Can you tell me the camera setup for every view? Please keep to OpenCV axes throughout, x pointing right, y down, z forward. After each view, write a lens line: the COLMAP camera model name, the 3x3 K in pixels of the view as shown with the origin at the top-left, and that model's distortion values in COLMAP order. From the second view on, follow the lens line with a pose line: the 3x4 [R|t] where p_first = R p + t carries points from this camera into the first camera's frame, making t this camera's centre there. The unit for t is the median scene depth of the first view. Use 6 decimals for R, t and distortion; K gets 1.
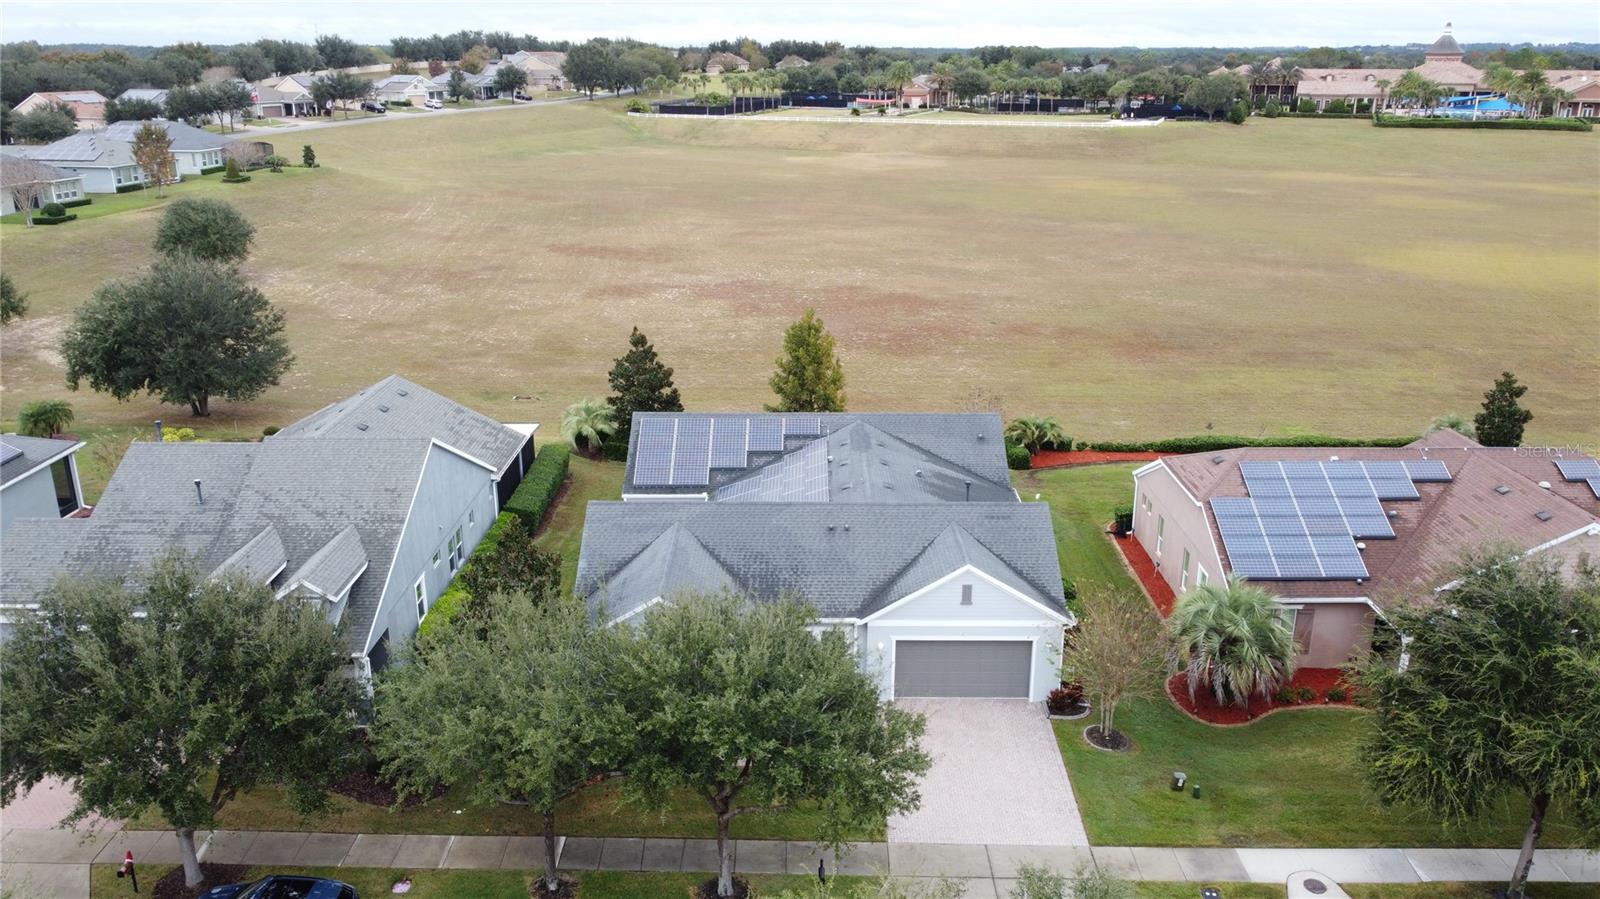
lens RADIAL K [[1209.8, 0, 799.2], [0, 1209.8, 444.5], [0, 0, 1]] dist [0.005475, -0.010129]
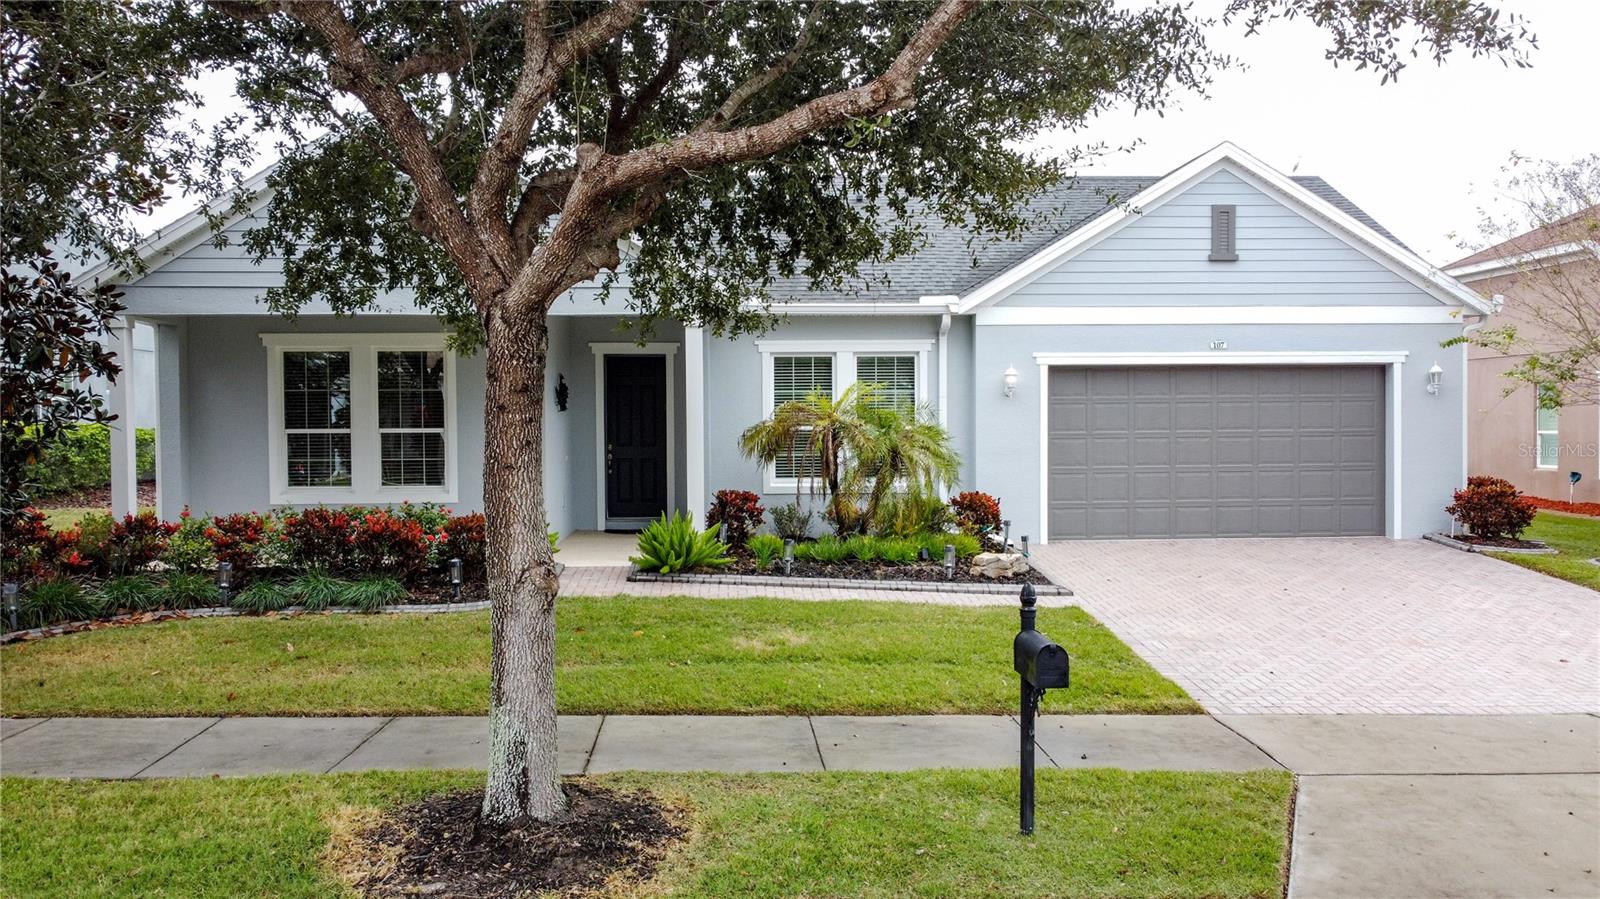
lens RADIAL K [[1209.8, 0, 796.5], [0, 1209.8, 447.8], [0, 0, 1]] dist [0.005475, -0.010129]
pose [[0.998382, -0.009245, 0.056100, -0.003965], [0.024883, 0.958227, -0.284926, 0.051721], [-0.051122, 0.285861, 0.956907, 0.111857]]
